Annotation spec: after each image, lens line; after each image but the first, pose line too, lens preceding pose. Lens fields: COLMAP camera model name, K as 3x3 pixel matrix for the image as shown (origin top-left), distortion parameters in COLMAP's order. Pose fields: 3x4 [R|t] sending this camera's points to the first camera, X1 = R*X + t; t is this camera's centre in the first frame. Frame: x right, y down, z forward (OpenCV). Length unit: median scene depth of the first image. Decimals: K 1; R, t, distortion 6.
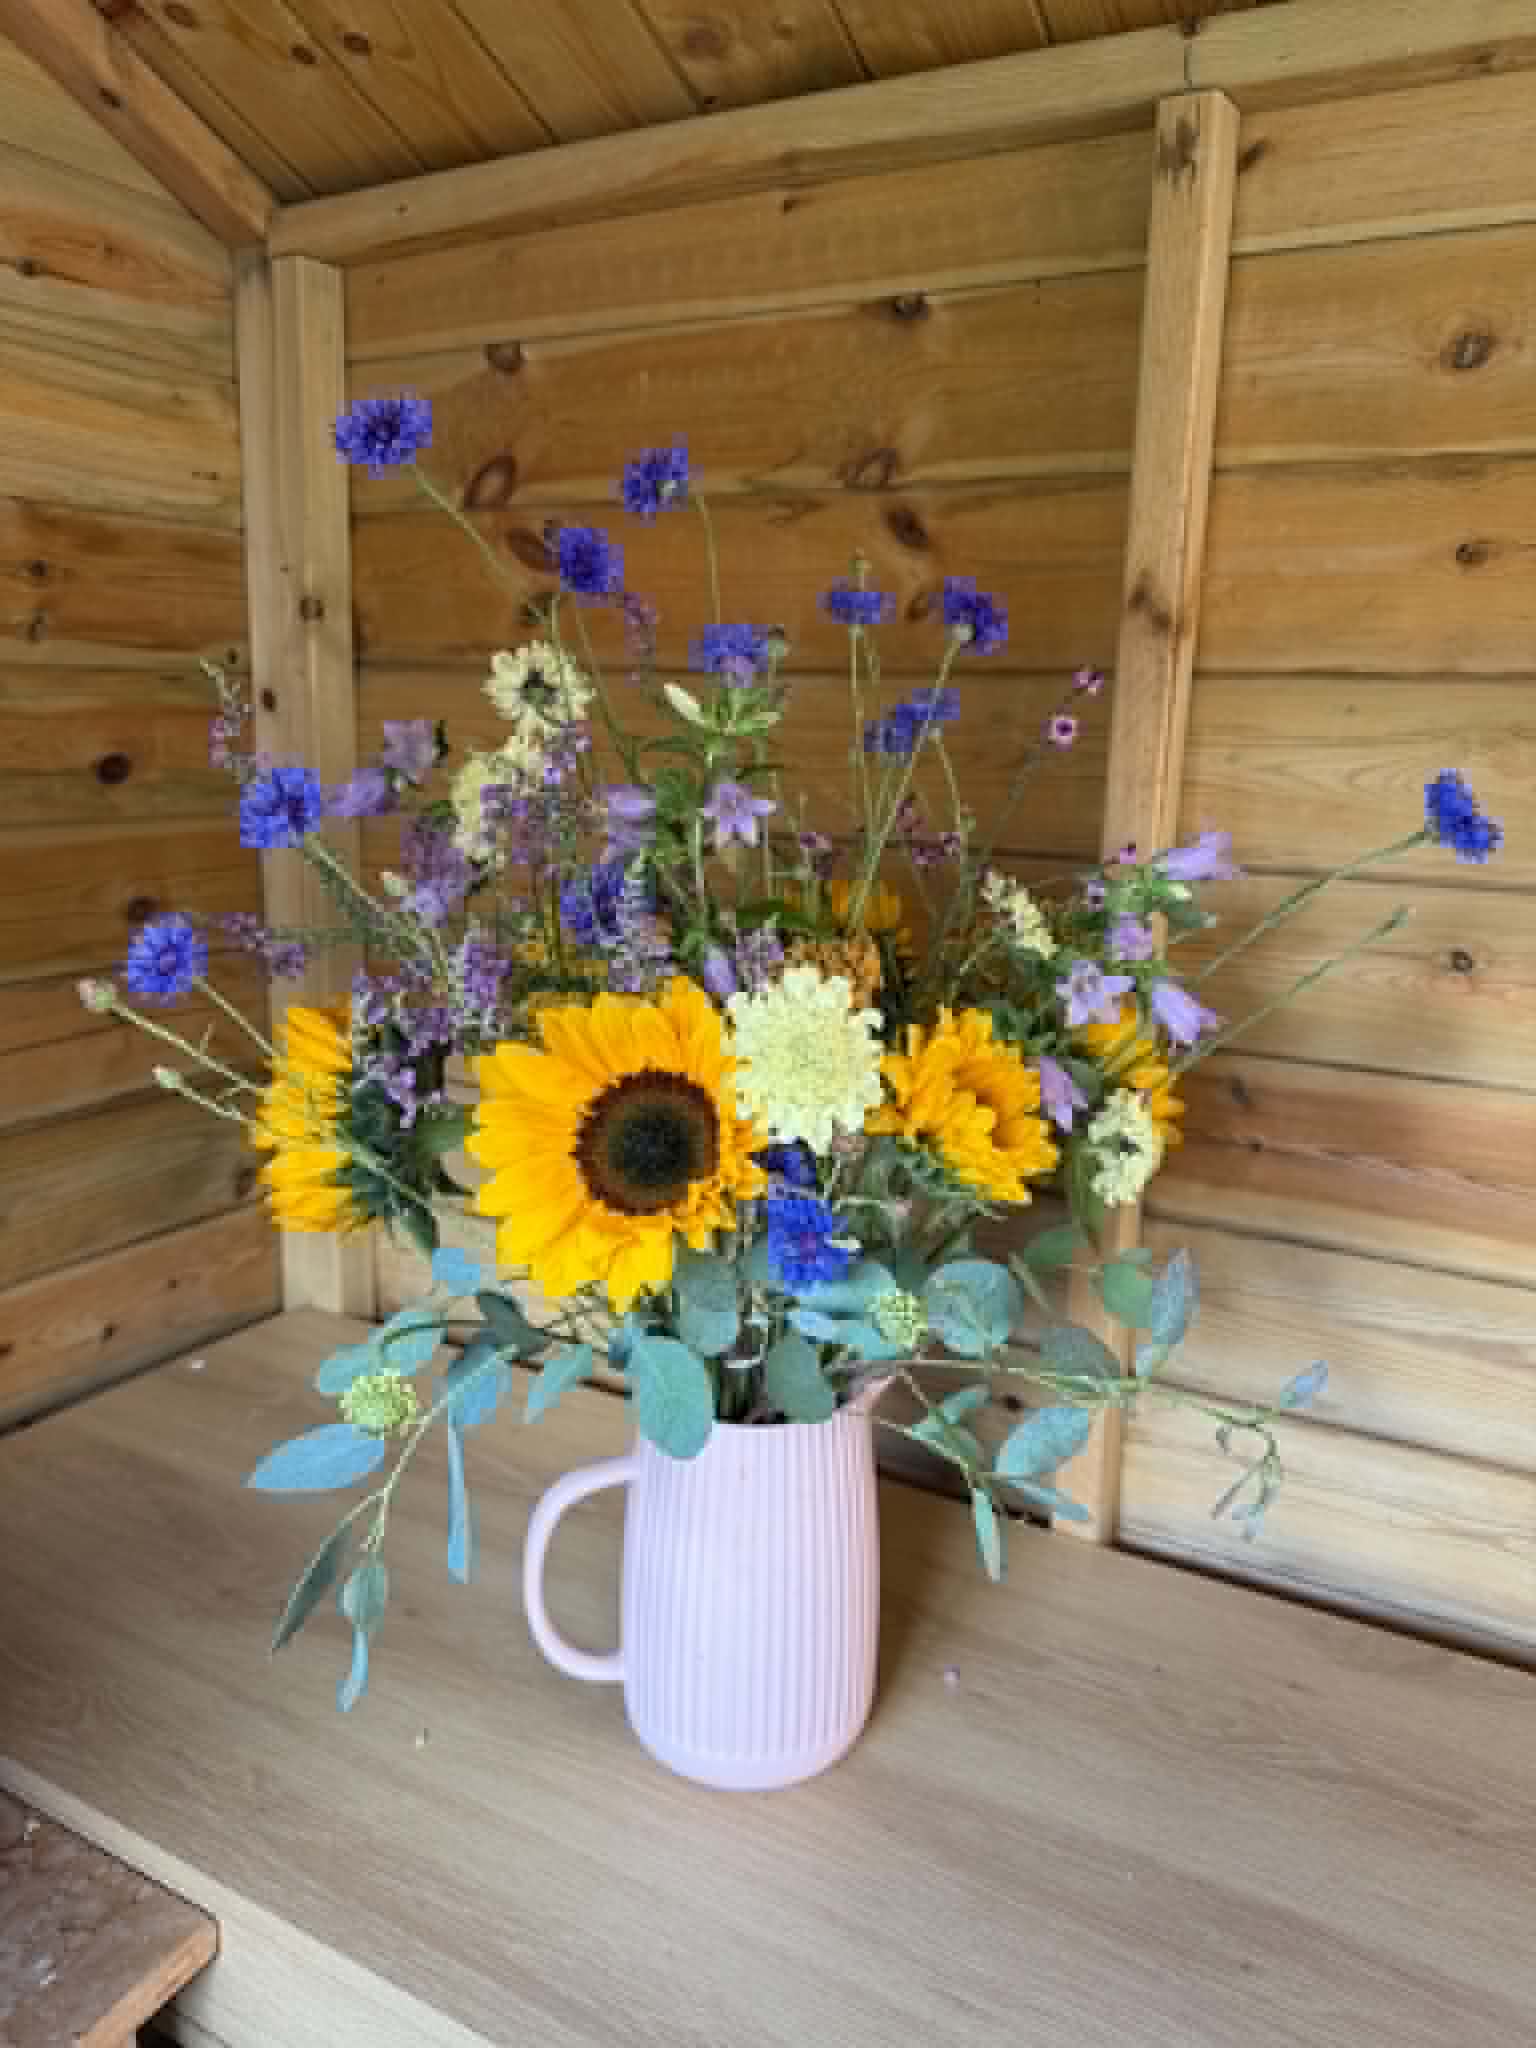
lens RADIAL K [[1496.4, 0, 758.0], [0, 1496.4, 1023.7], [0, 0, 1]] dist [-0.009578, -0.008765]
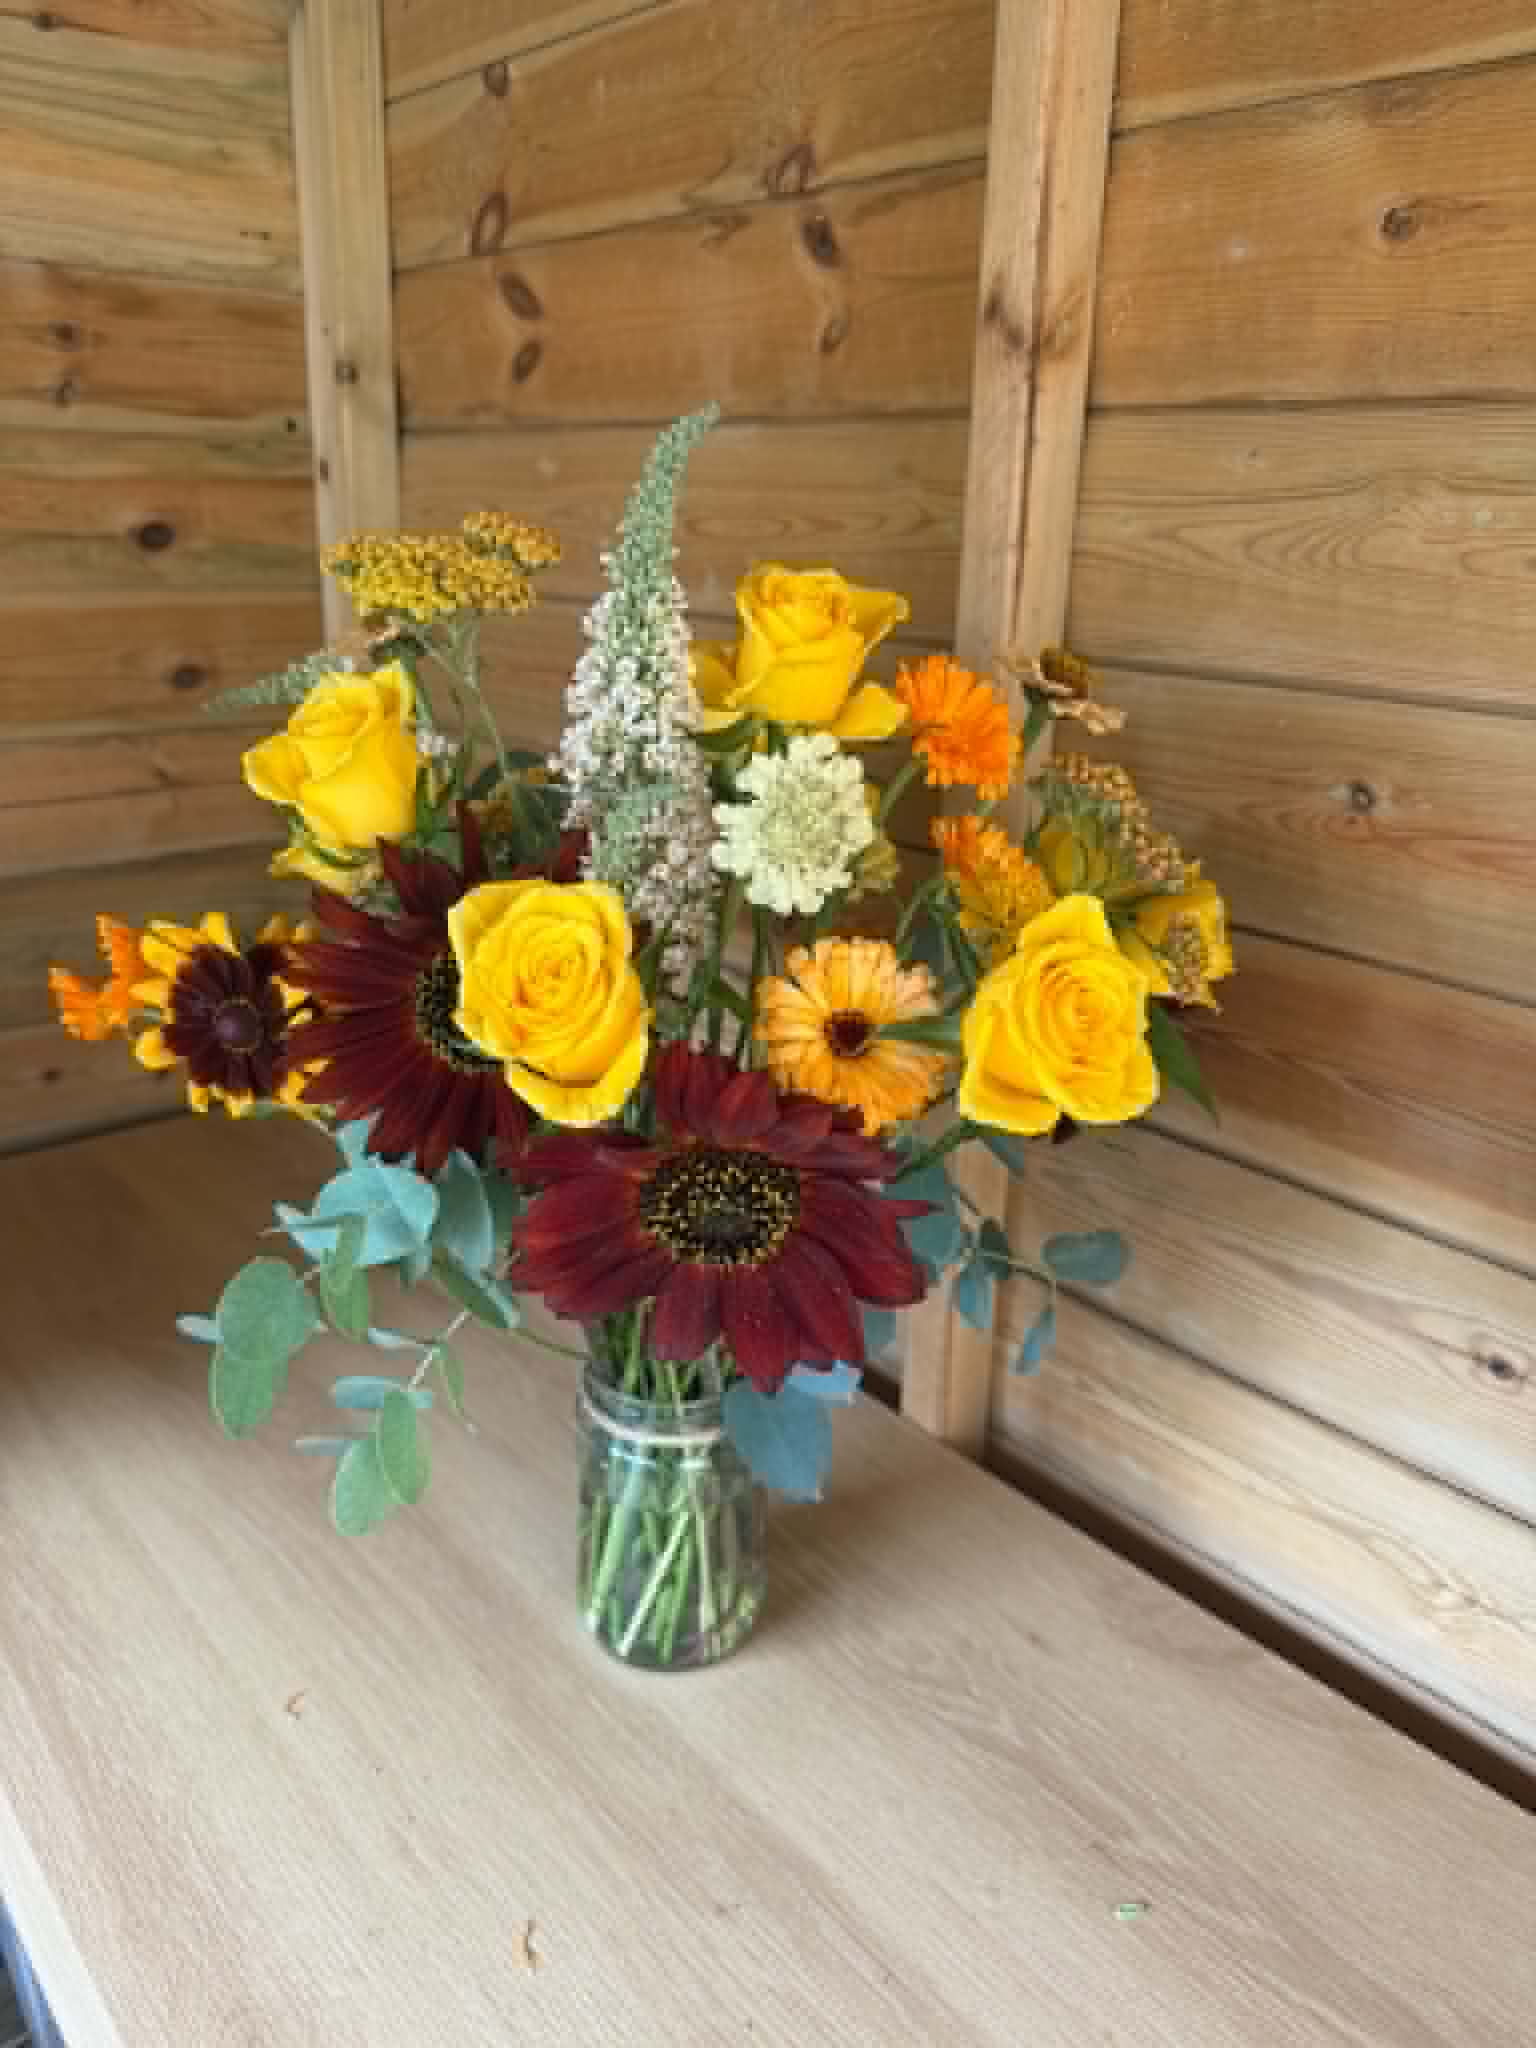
lens RADIAL K [[1496.4, 0, 756.6], [0, 1496.4, 1033.1], [0, 0, 1]] dist [-0.009578, -0.008765]
pose [[0.940366, 0.117909, -0.319076, 0.384278], [-0.079781, 0.988289, 0.130079, 0.002679], [0.330676, -0.096866, 0.938760, 0.153999]]
